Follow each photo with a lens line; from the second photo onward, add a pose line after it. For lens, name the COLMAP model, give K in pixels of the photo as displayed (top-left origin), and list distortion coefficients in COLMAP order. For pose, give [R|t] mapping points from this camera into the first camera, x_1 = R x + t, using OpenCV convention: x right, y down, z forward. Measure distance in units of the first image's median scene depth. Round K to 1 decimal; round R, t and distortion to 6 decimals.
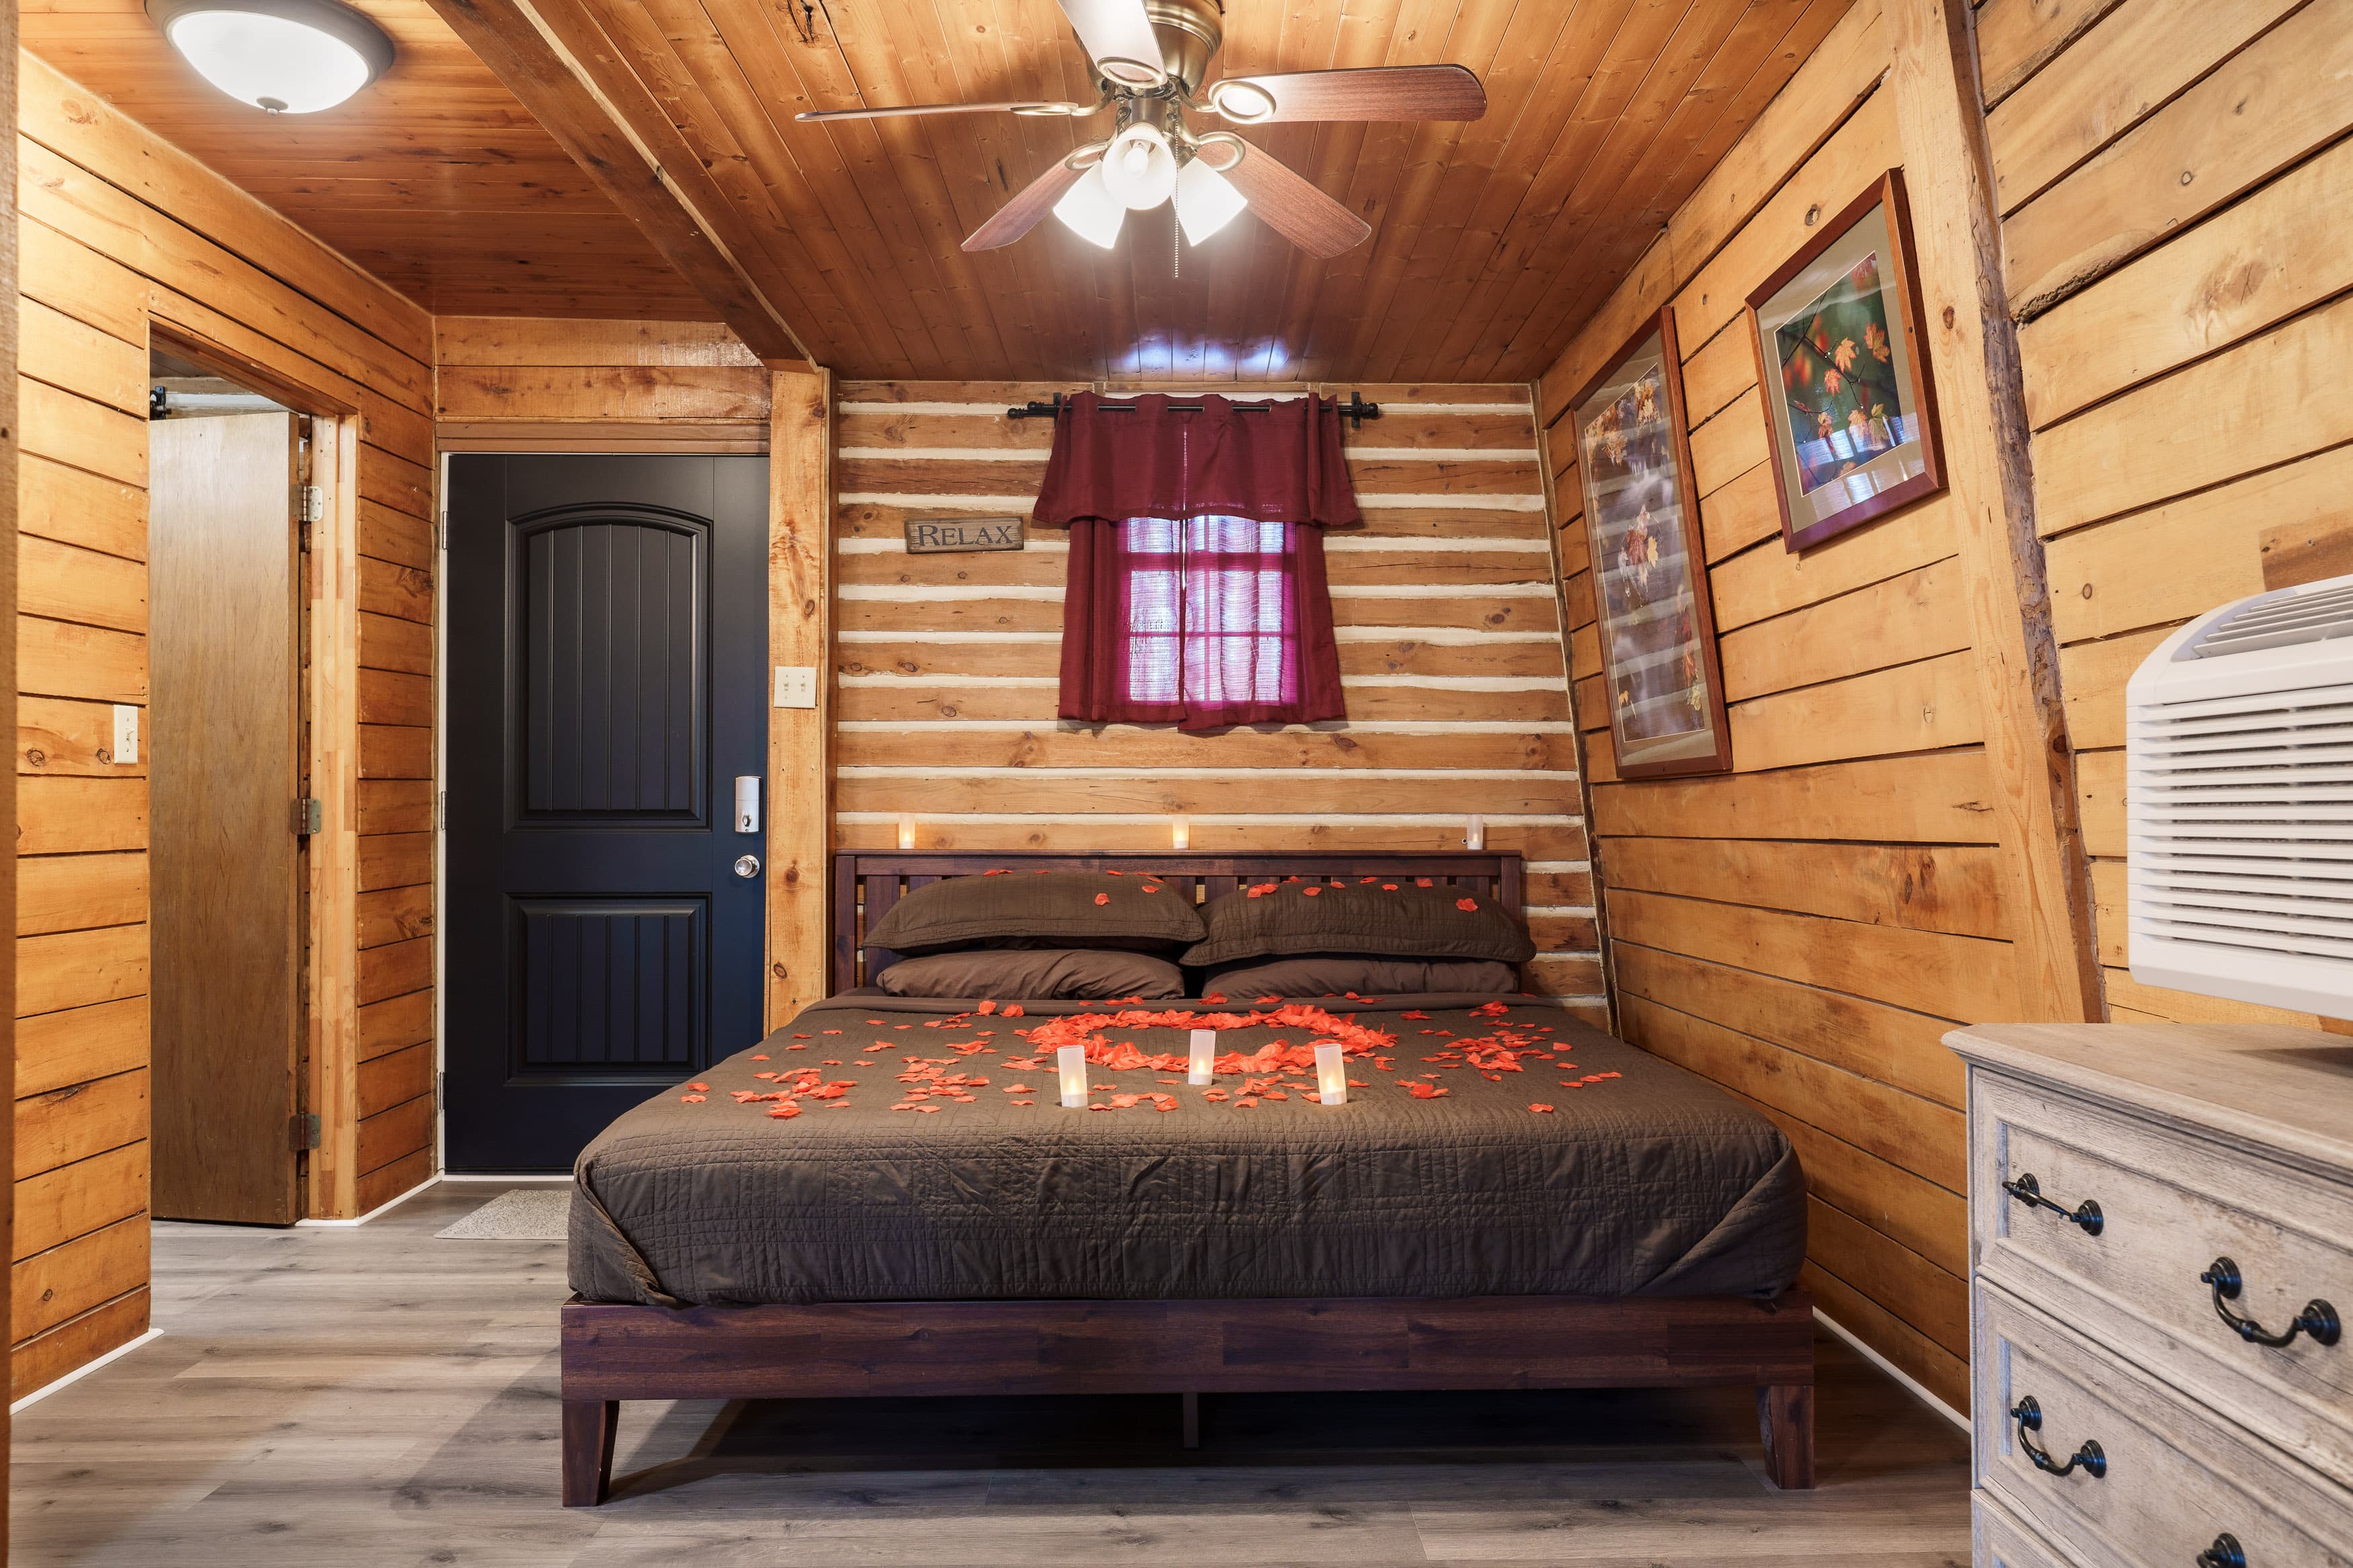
lens RADIAL K [[1530.1, 0, 1184.0], [0, 1530.1, 797.7], [0, 0, 1]] dist [-0.002528, 0.007236]
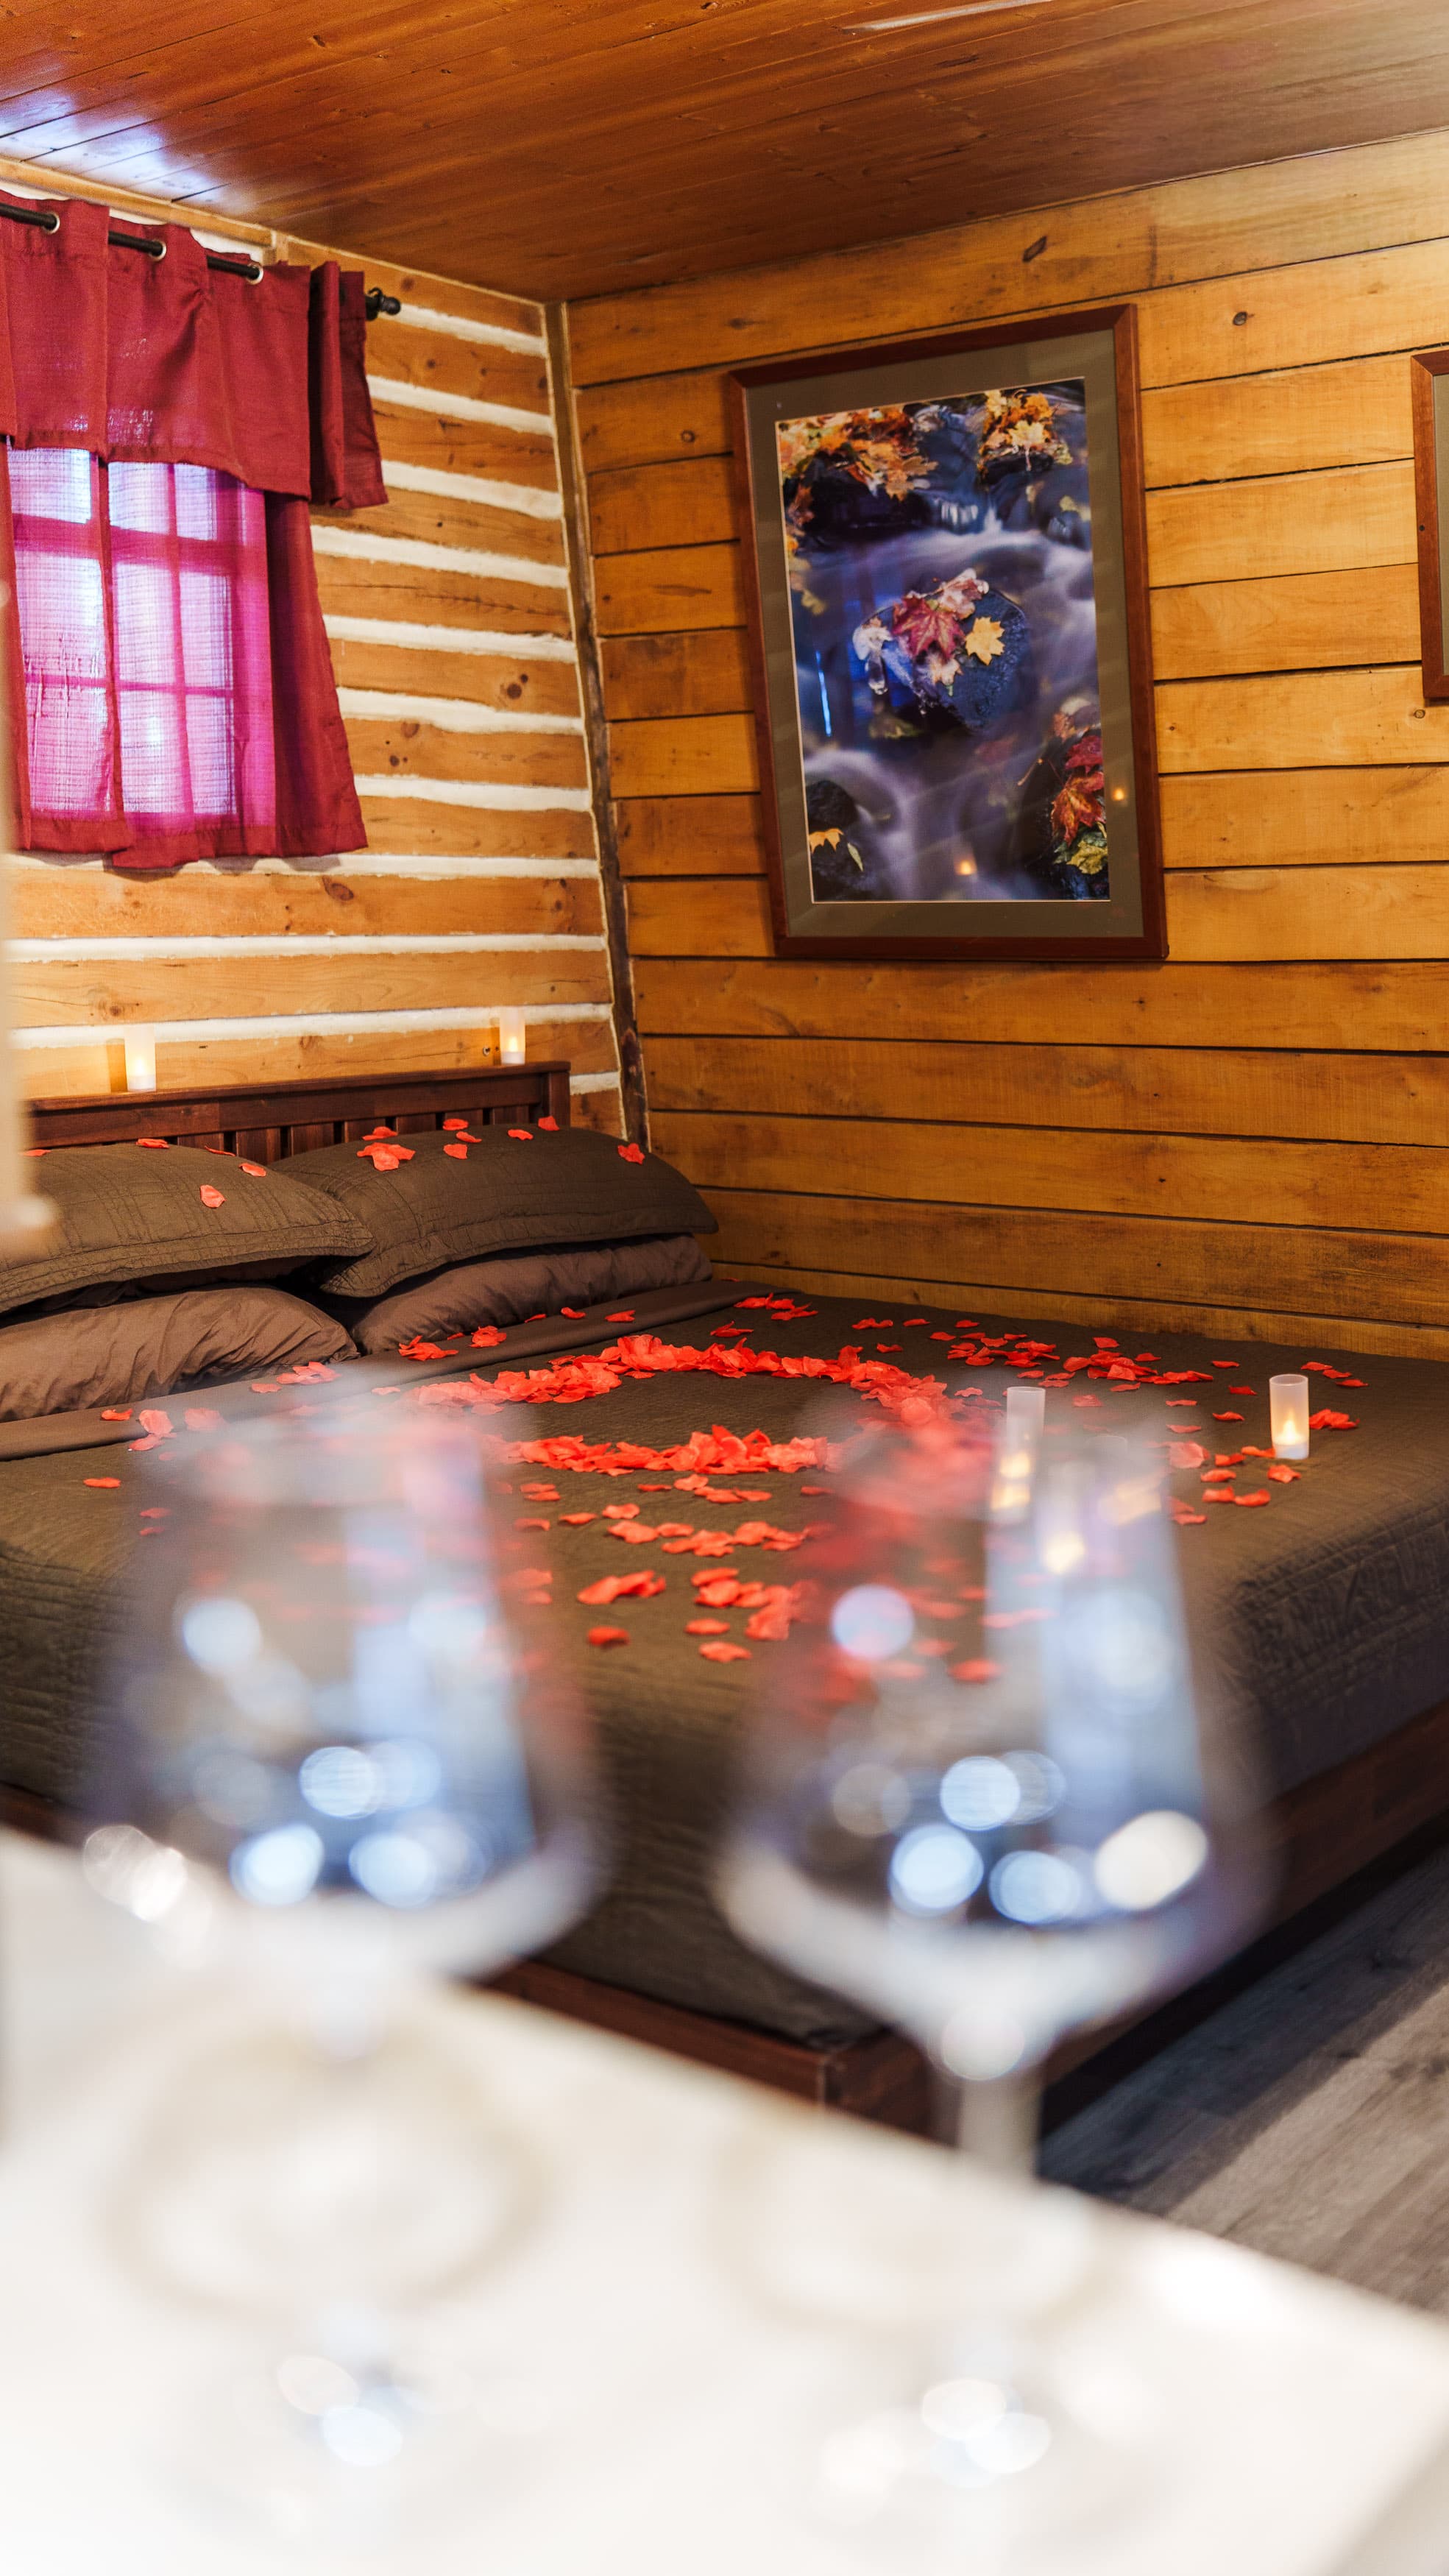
lens RADIAL K [[2507.7, 0, 728.4], [0, 2507.7, 1287.0], [0, 0, 1]] dist [-0.001159, 0.000000]
pose [[0.631435, -0.118239, 0.766361, -0.563371], [-0.004190, 0.987772, 0.155851, -0.037078], [-0.775417, -0.101621, 0.623218, 0.273435]]
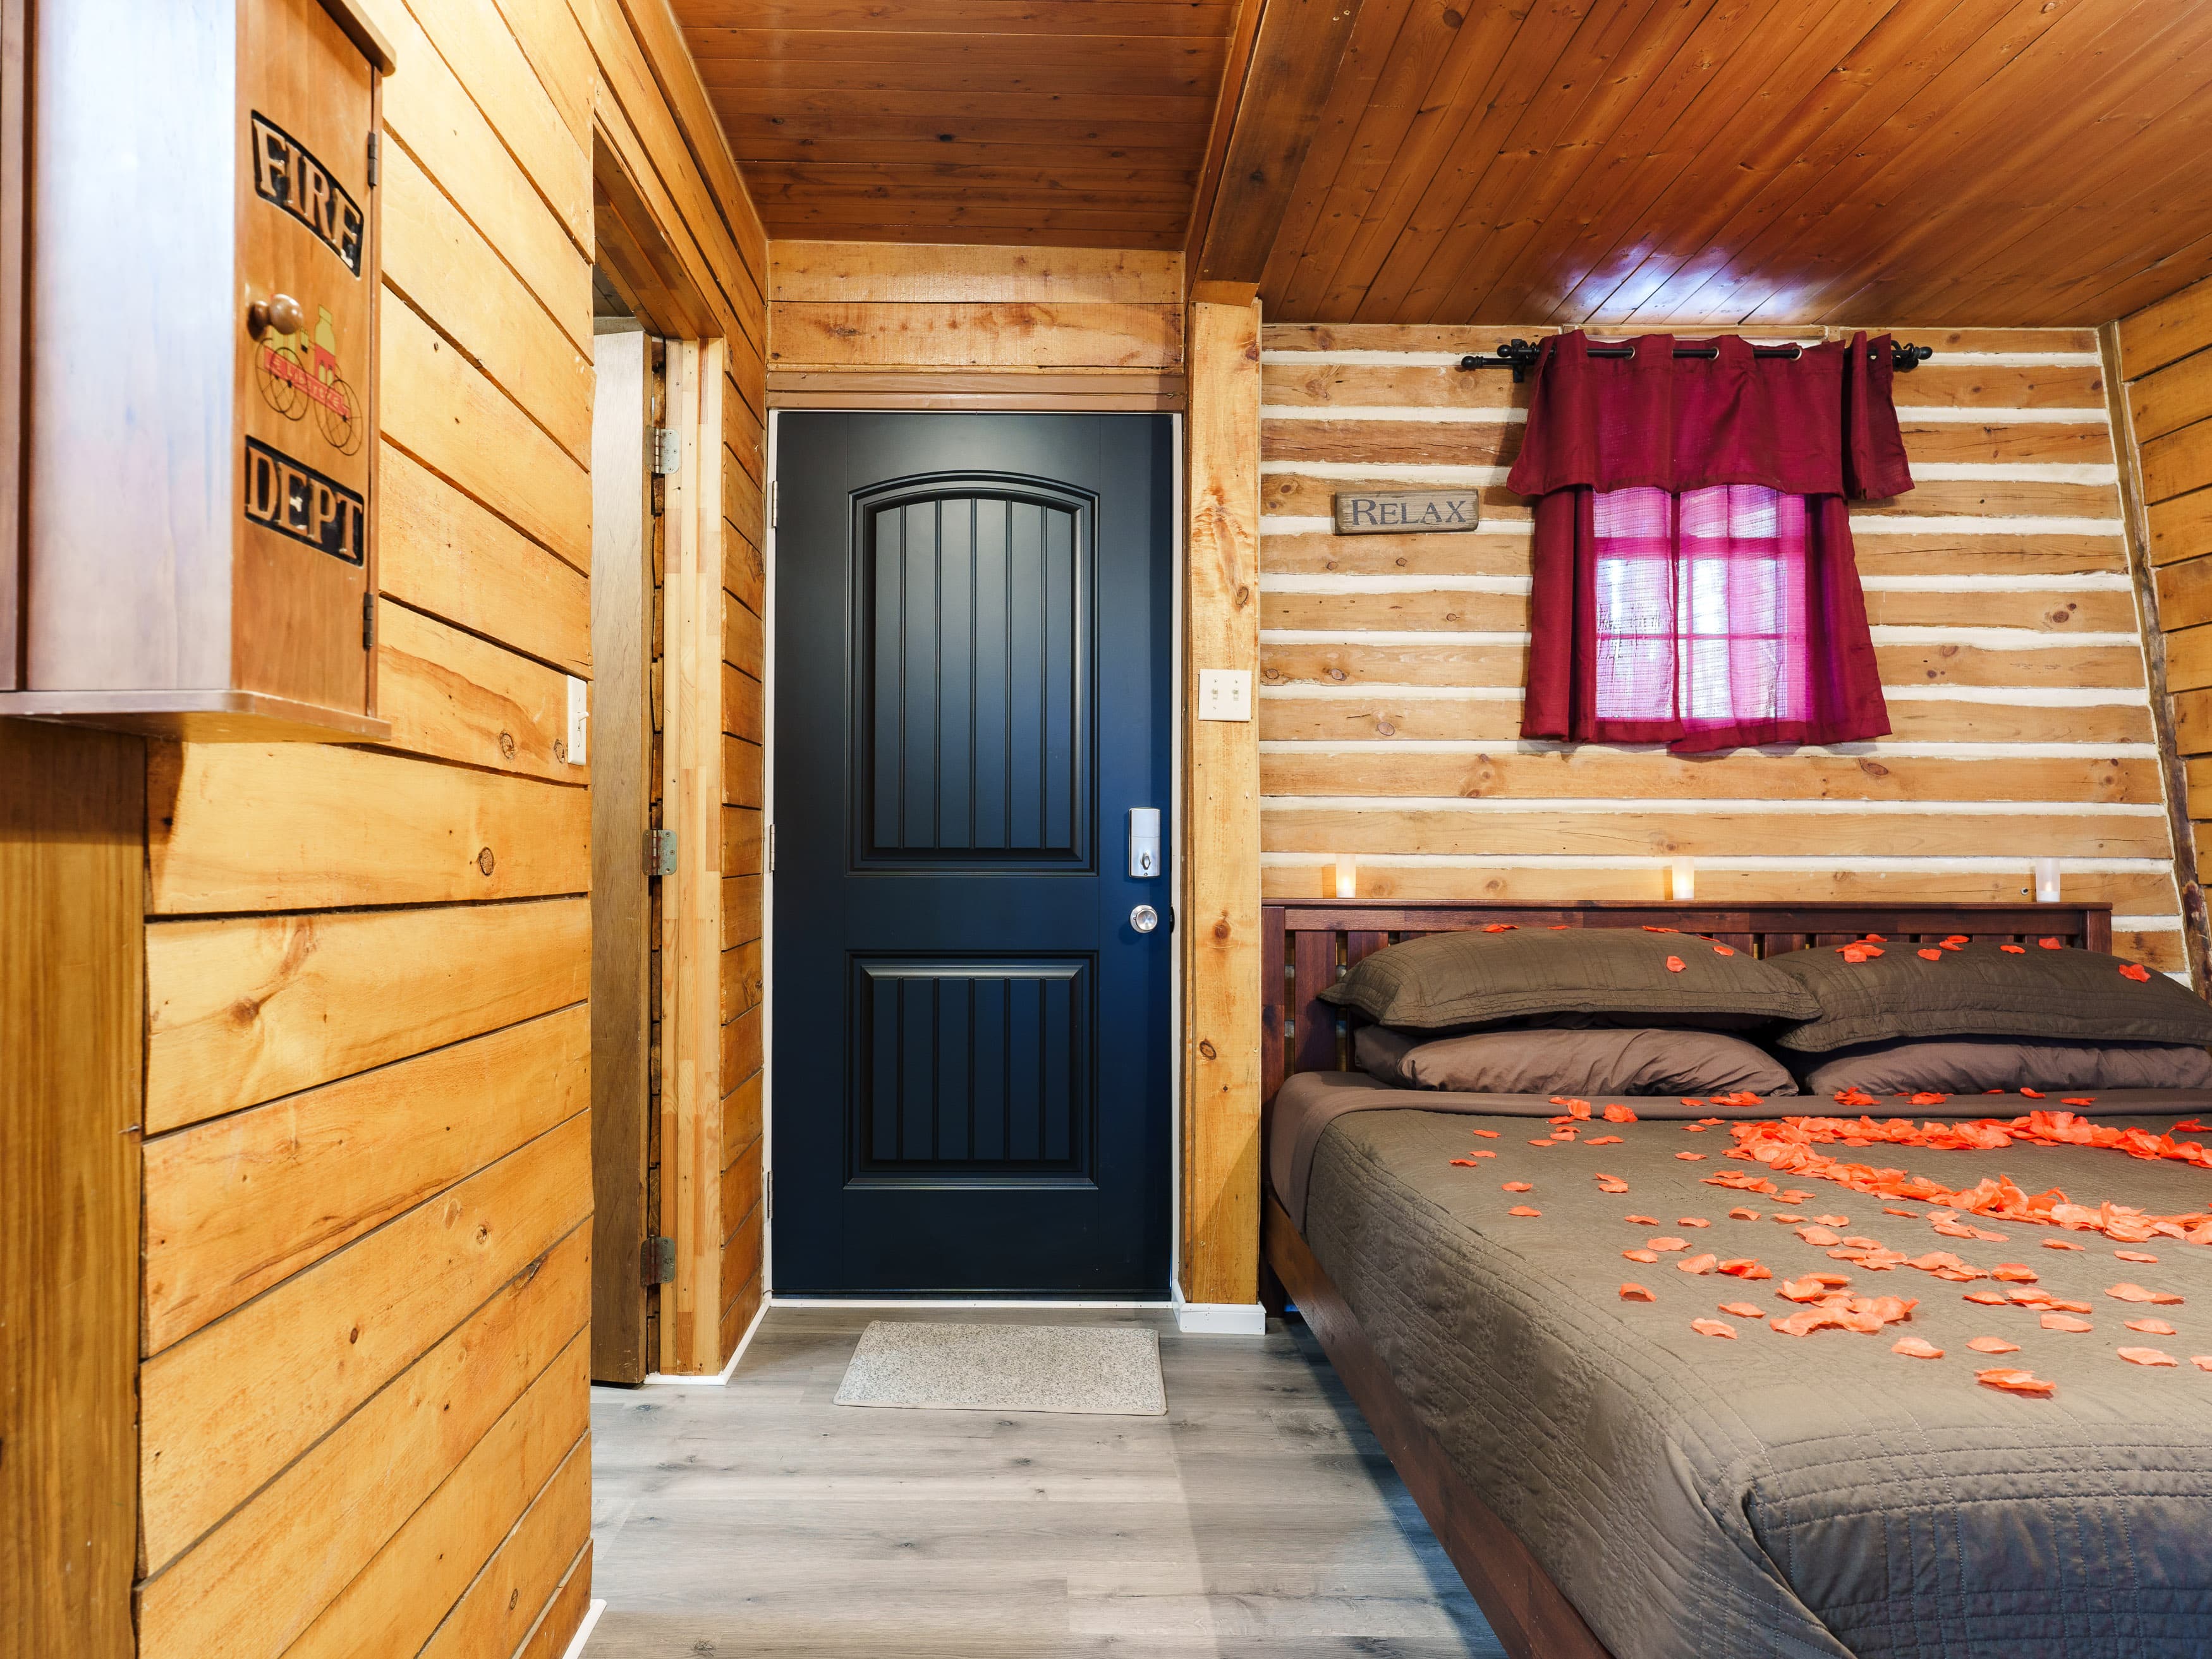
lens RADIAL K [[1355.2, 0, 1046.4], [0, 1355.2, 842.5], [0, 0, 1]] dist [-0.004431, 0.003769]
pose [[0.999908, 0.003605, -0.013106, -0.328259], [-0.003722, 0.999953, -0.008902, 0.011188], [0.013073, 0.008950, 0.999874, 0.281862]]
